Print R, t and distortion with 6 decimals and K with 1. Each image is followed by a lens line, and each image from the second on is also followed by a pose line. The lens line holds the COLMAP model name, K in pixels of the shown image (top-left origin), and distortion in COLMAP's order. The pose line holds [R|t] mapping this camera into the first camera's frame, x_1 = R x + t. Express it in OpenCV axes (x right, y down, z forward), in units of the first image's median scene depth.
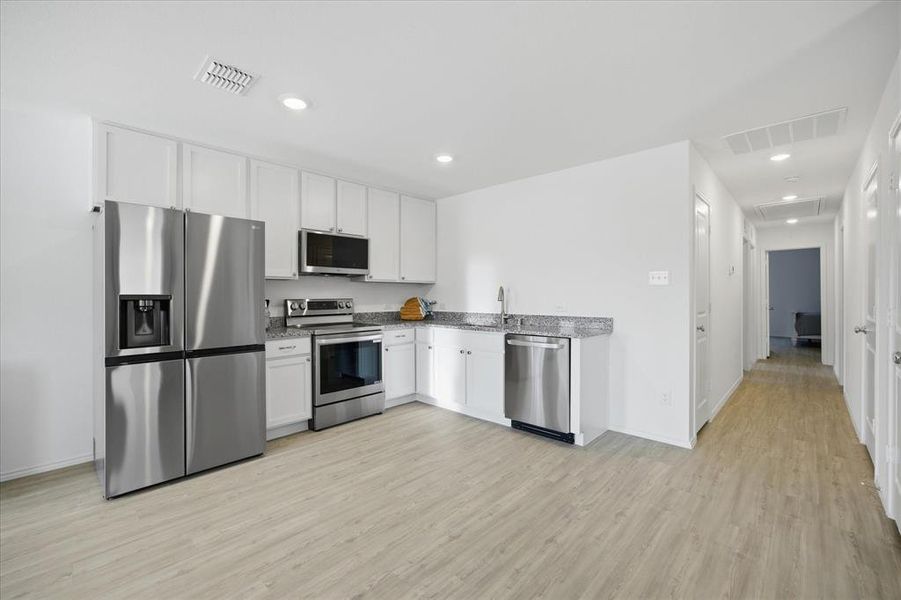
lens RADIAL K [[381.2, 0, 452.9], [0, 381.2, 294.9], [0, 0, 1]] dist [-0.011812, 0.001338]
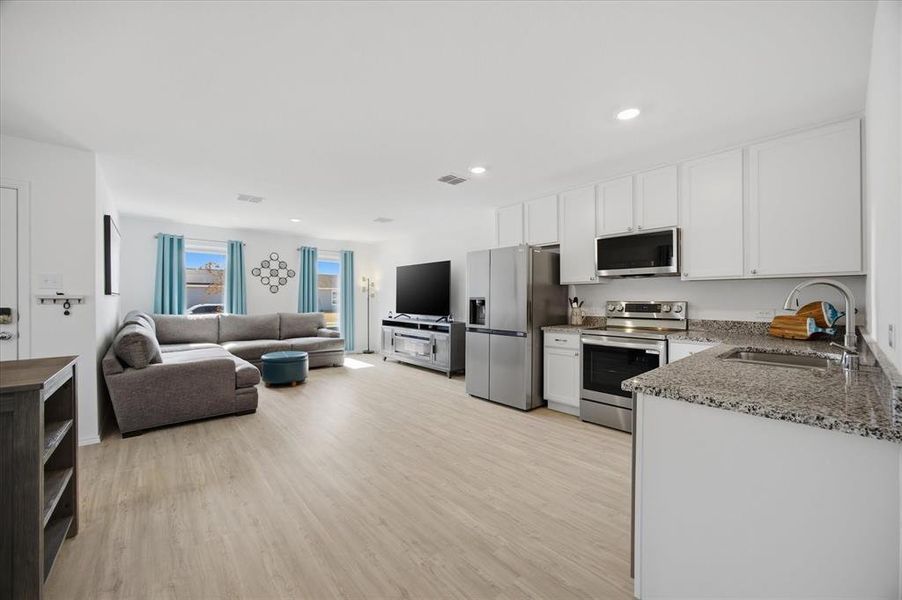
lens RADIAL K [[351.2, 0, 449.3], [0, 351.2, 295.9], [0, 0, 1]] dist [-0.018647, 0.003144]
pose [[-0.102370, -0.003968, -0.994738, 0.689065], [0.001645, 0.999990, -0.004159, -0.000269], [0.994745, -0.002062, -0.102363, 0.719087]]
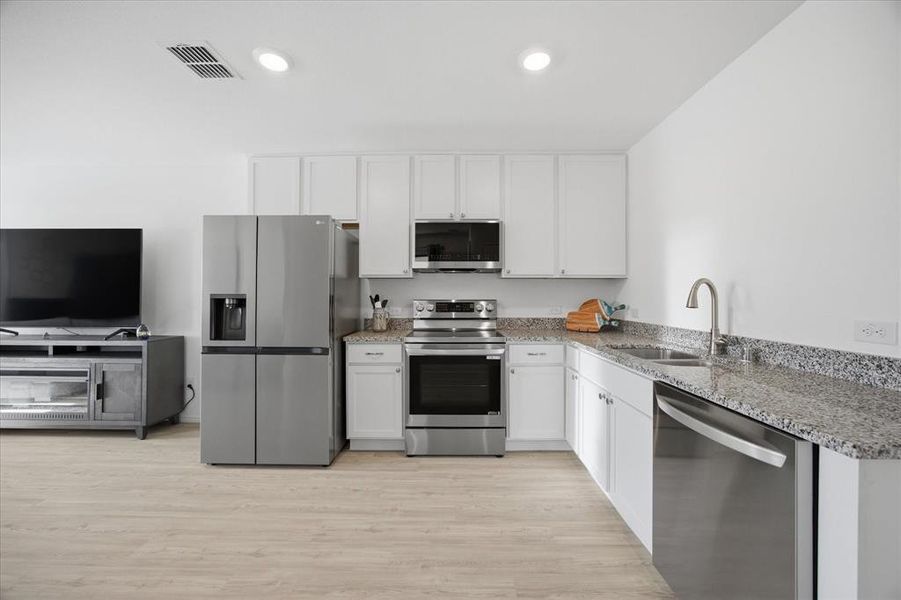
lens RADIAL K [[350.8, 0, 450.9], [0, 350.8, 293.9], [0, 0, 1]] dist [-0.018647, 0.003144]
pose [[0.674002, -0.001516, -0.738728, 0.280951], [-0.002579, 0.999987, -0.004405, 0.001508], [0.738725, 0.004874, 0.673989, 0.544032]]
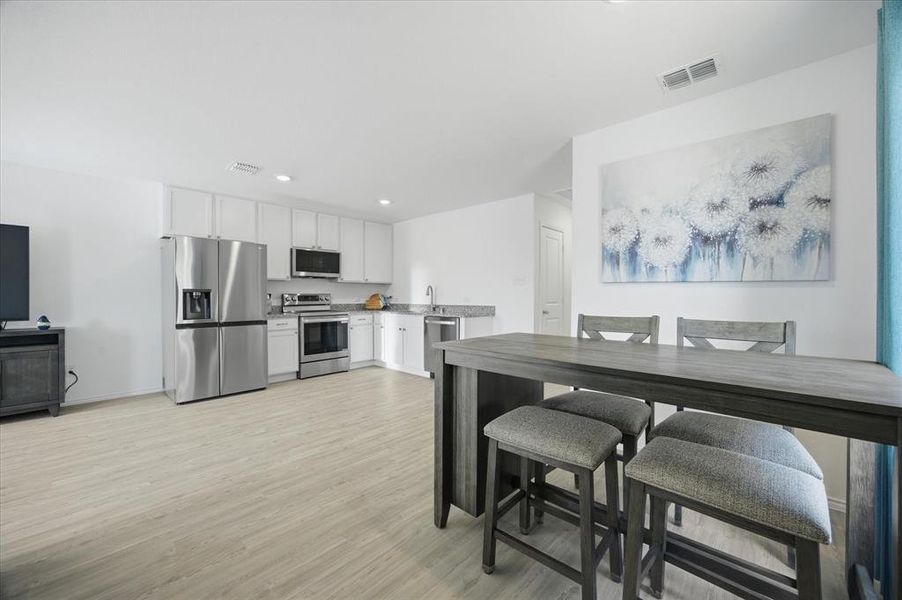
lens RADIAL K [[351.2, 0, 453.4], [0, 351.2, 298.0], [0, 0, 1]] dist [-0.018647, 0.003144]
pose [[0.999914, 0.002143, 0.012941, 0.236586], [-0.002256, 0.999960, 0.008690, 0.016346], [-0.012922, -0.008719, 0.999878, -0.421602]]
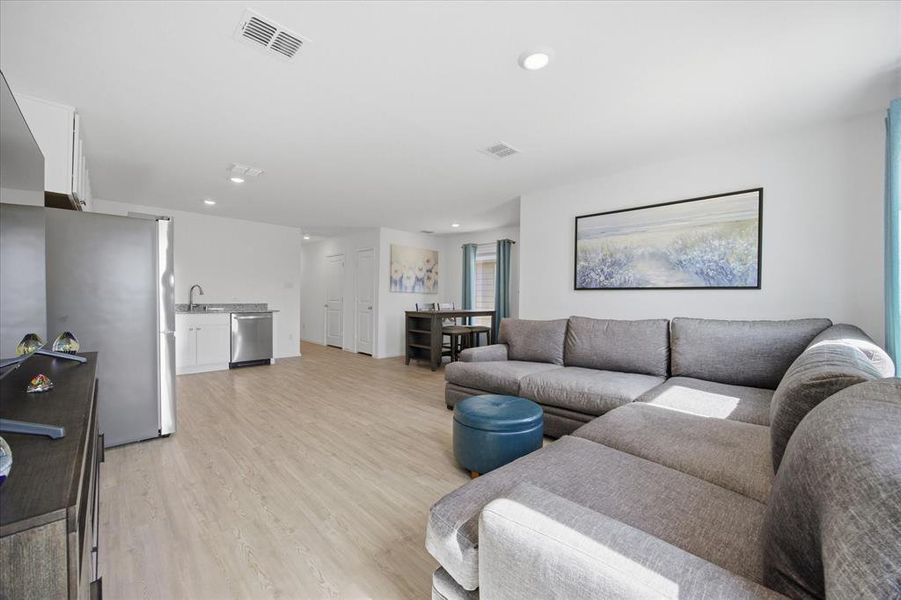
lens RADIAL K [[350.8, 0, 452.1], [0, 350.8, 302.0], [0, 0, 1]] dist [-0.018647, 0.003144]
pose [[0.032913, -0.009619, 0.999412, -1.400710], [-0.010901, 0.999891, 0.009982, 0.022750], [-0.999399, -0.011223, 0.032804, -0.038738]]
